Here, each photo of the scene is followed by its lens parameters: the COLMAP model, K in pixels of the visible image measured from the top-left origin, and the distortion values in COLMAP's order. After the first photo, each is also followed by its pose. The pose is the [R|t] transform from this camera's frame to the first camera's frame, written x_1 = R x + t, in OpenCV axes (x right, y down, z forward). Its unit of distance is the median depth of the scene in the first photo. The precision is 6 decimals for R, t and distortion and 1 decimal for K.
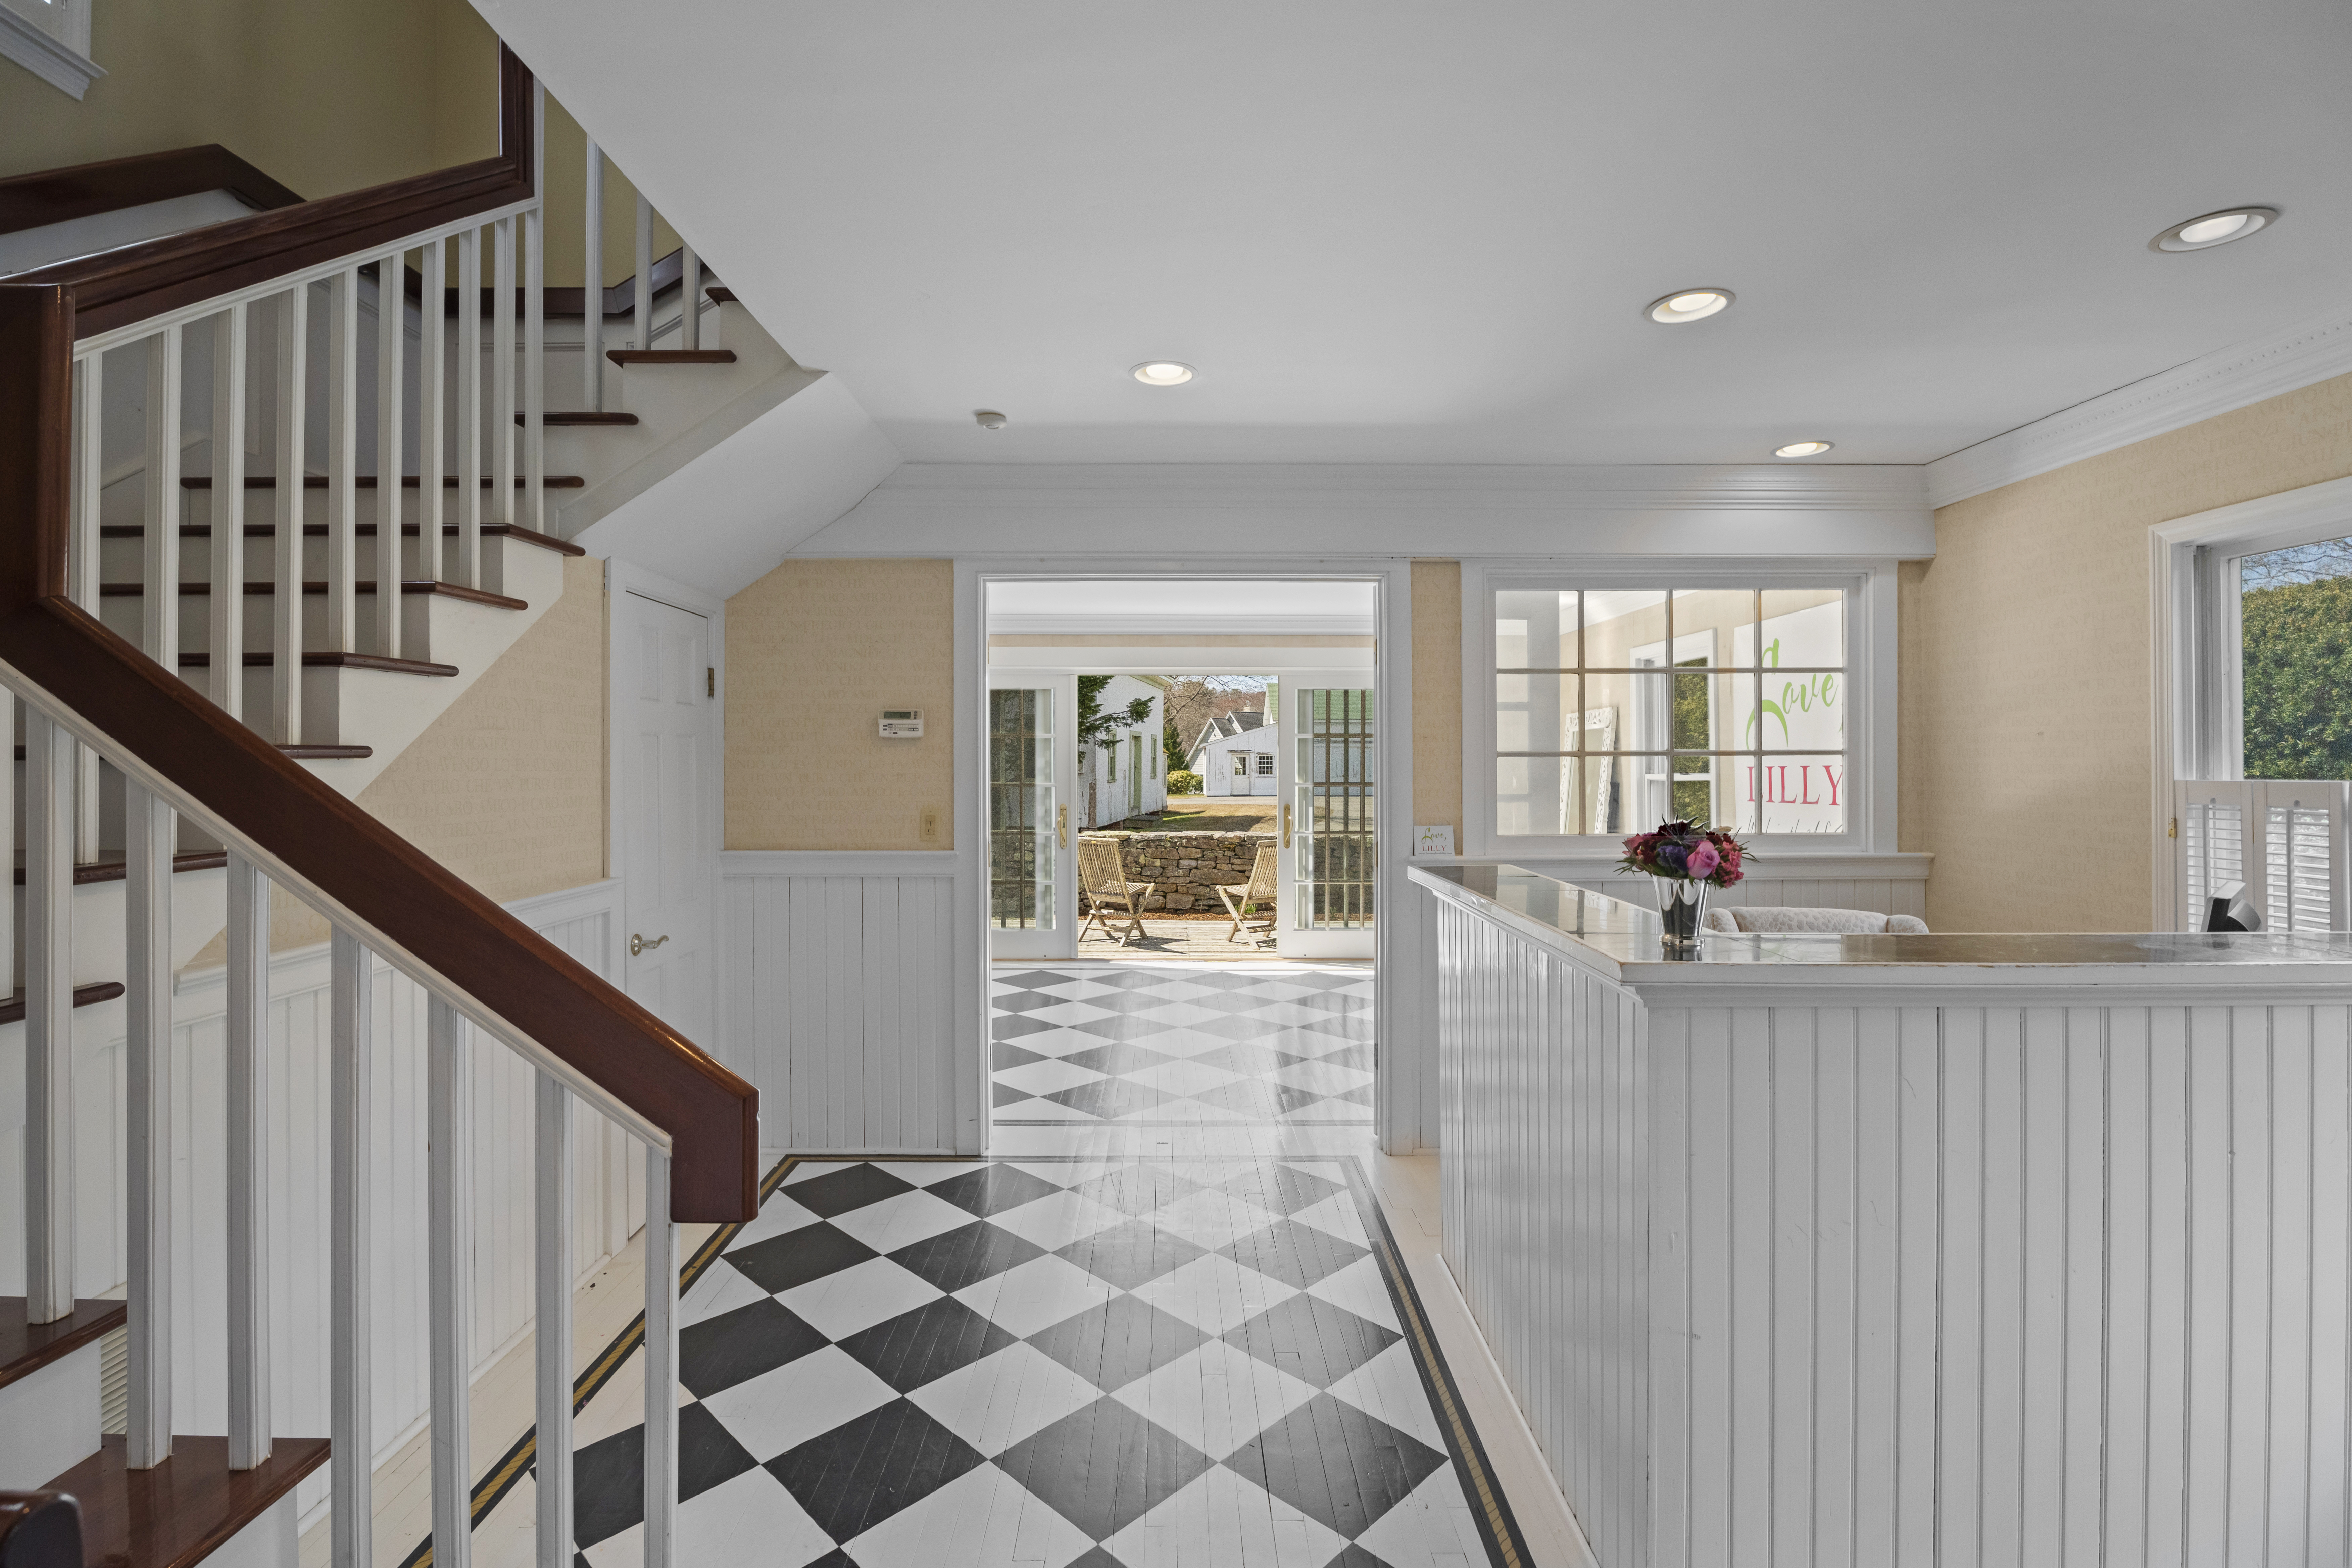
lens RADIAL K [[1084.6, 0, 1168.7], [0, 1084.6, 773.2], [0, 0, 1]] dist [-0.012911, 0.001151]
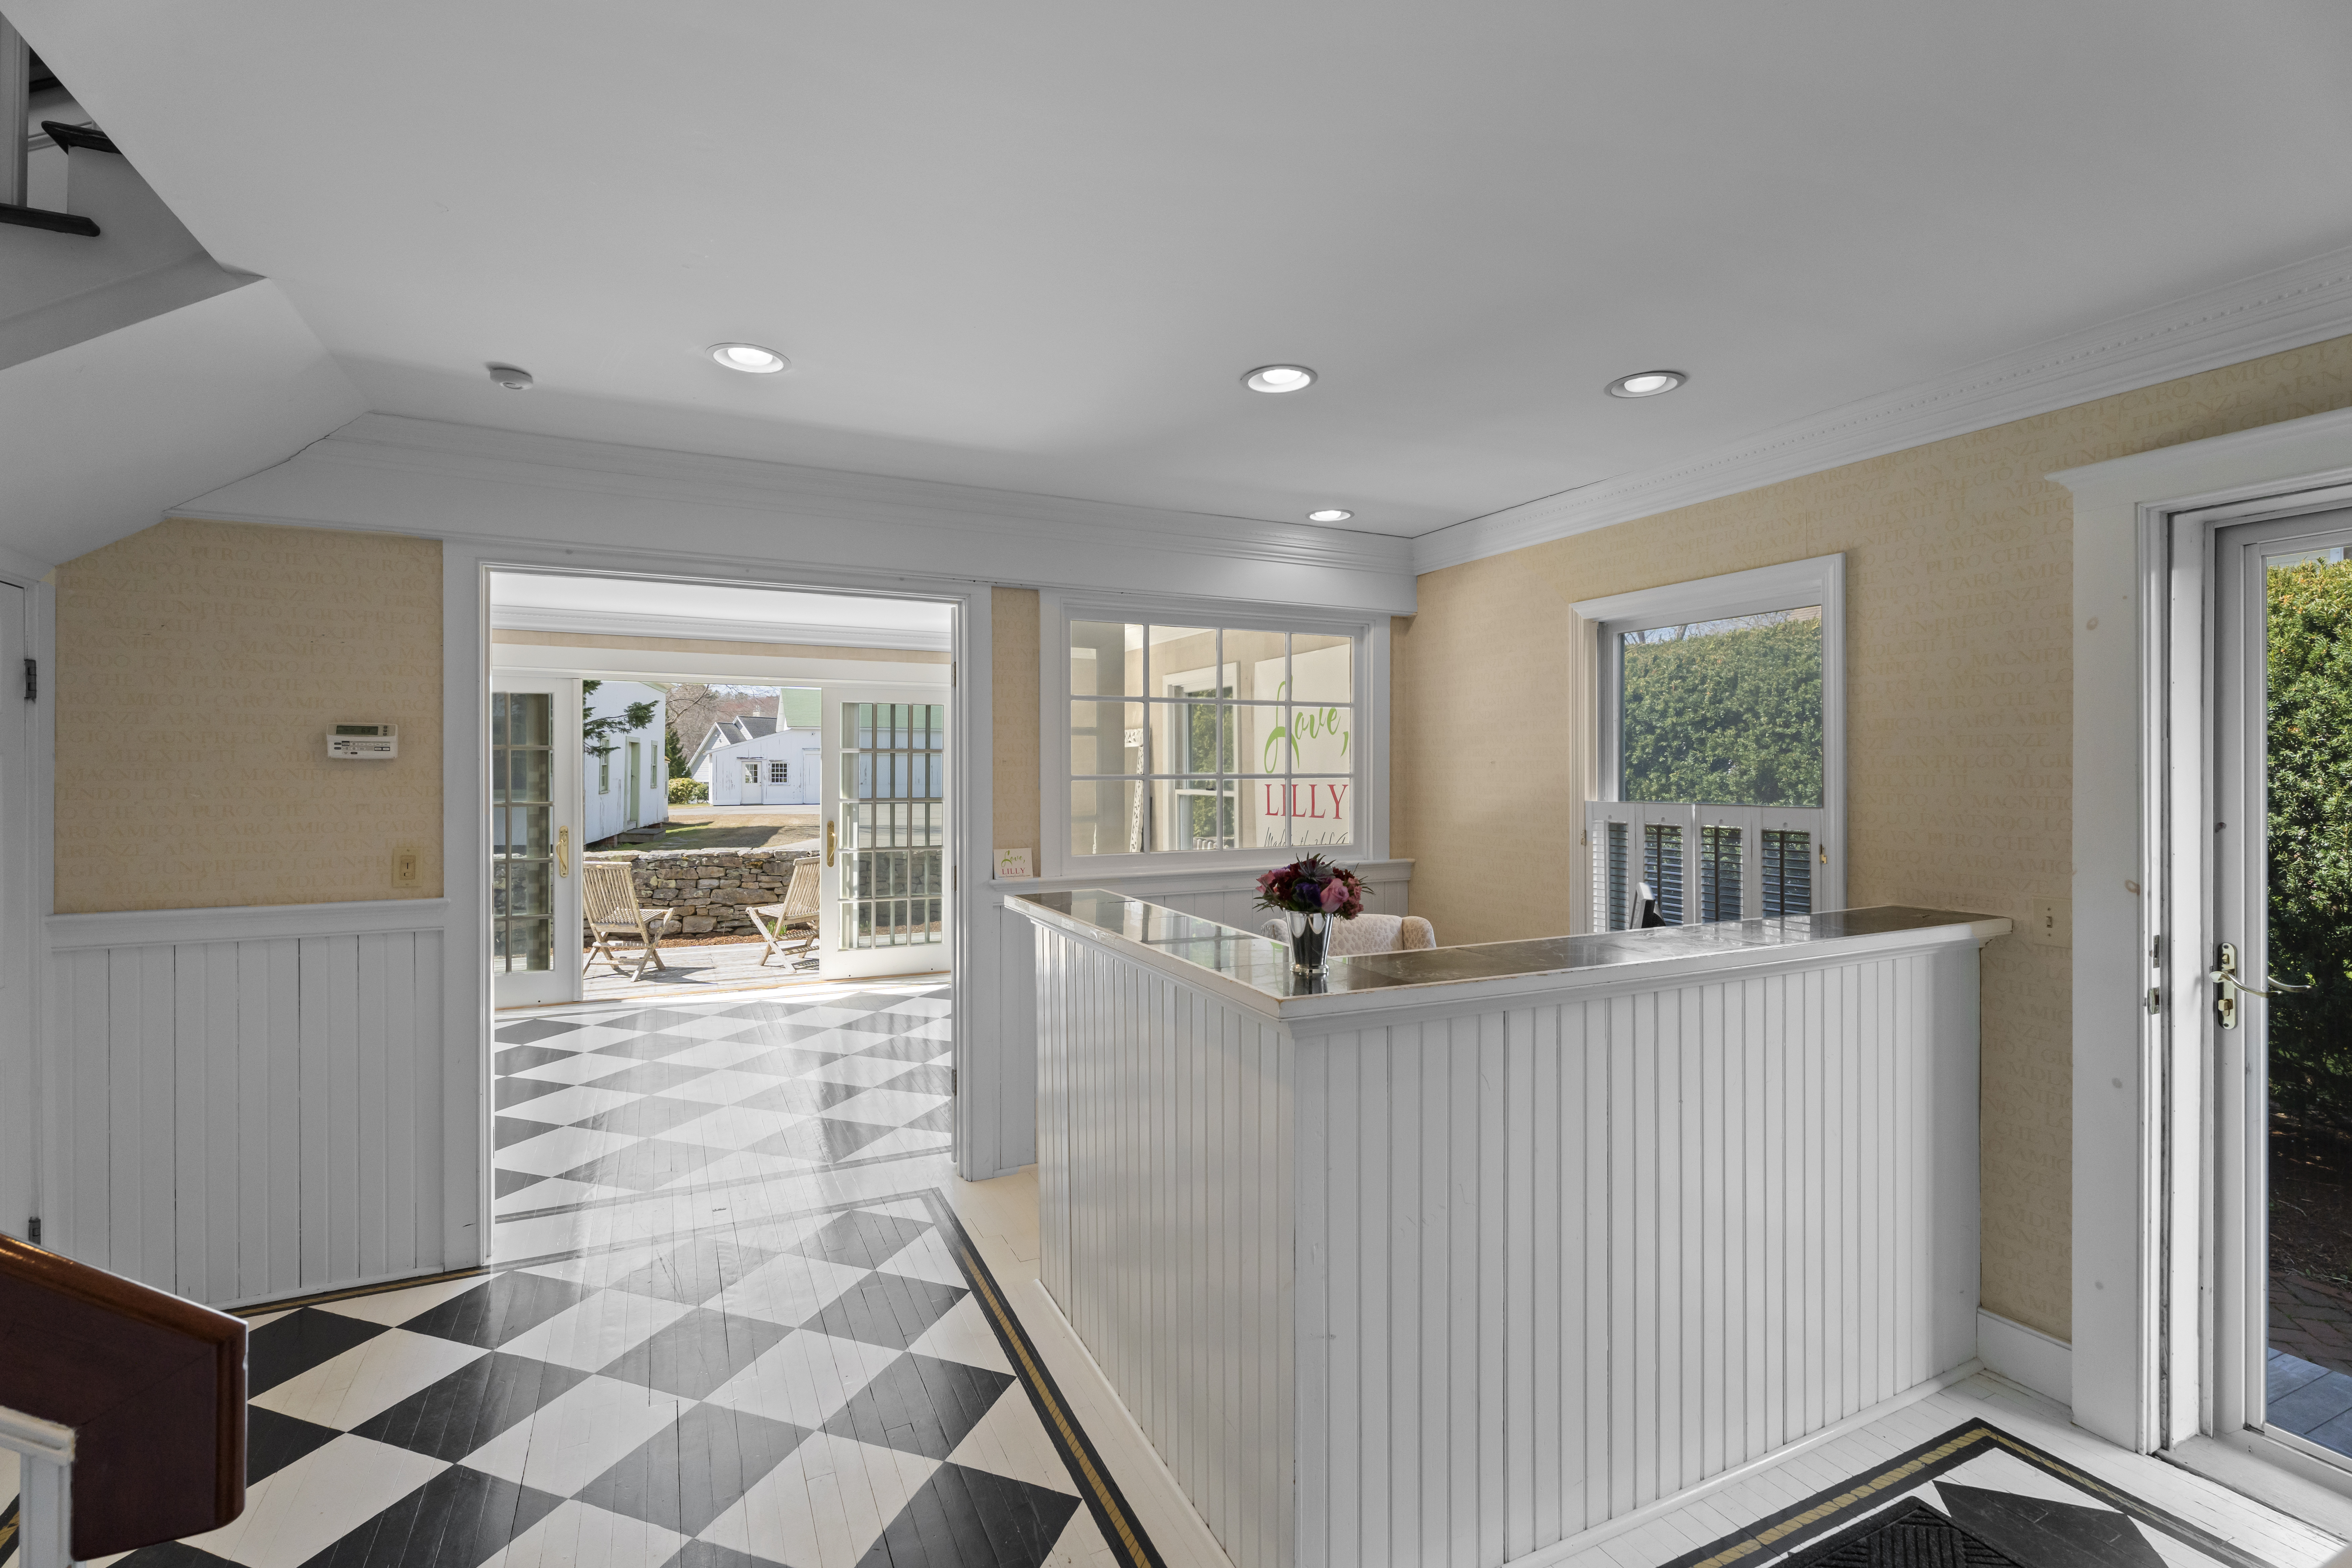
lens RADIAL K [[1047.2, 0, 1170.7], [0, 1047.2, 775.5], [0, 0, 1]] dist [0.000450, 0.001709]
pose [[0.900235, -0.002297, 0.435398, -0.047291], [0.003777, 0.999990, -0.002534, -0.015880], [-0.435387, 0.003926, 0.900235, 0.052360]]
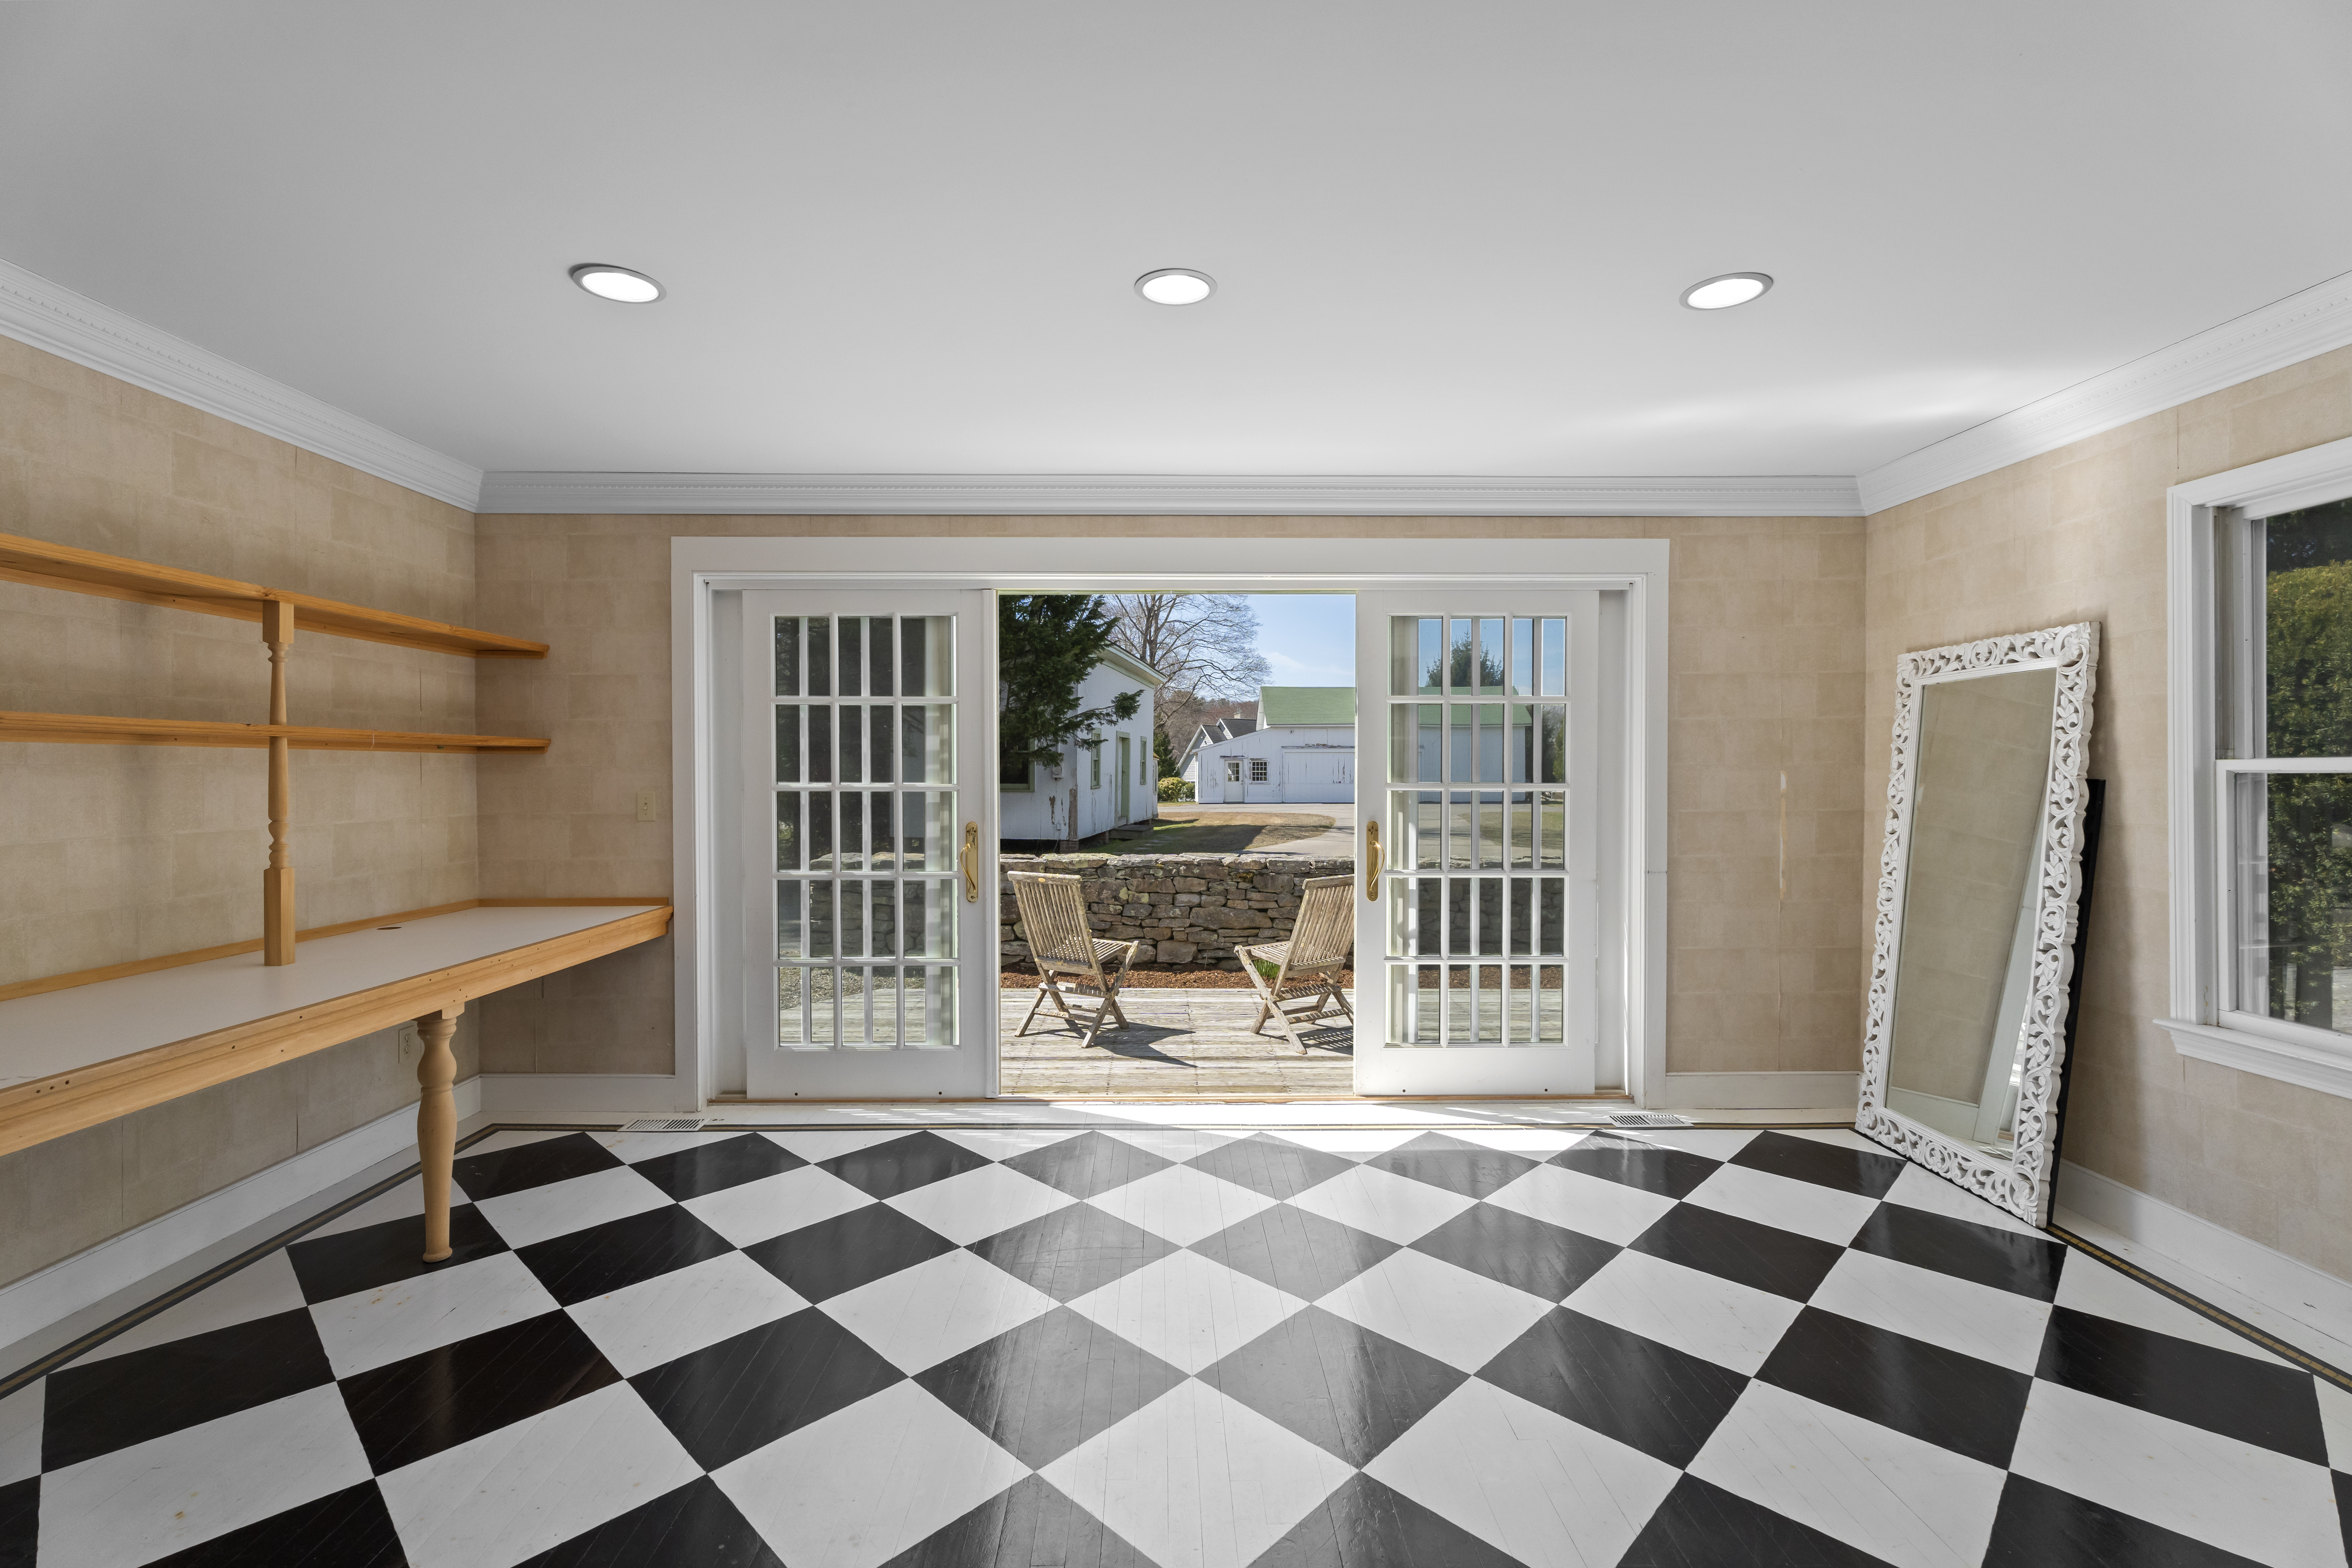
lens RADIAL K [[1047.2, 0, 1170.7], [0, 1047.2, 775.5], [0, 0, 1]] dist [0.000450, 0.001709]
pose [[0.999939, -0.001479, 0.010930, -0.001941], [0.001538, 0.999985, -0.005350, 0.015263], [-0.010922, 0.005367, 0.999926, 0.895619]]
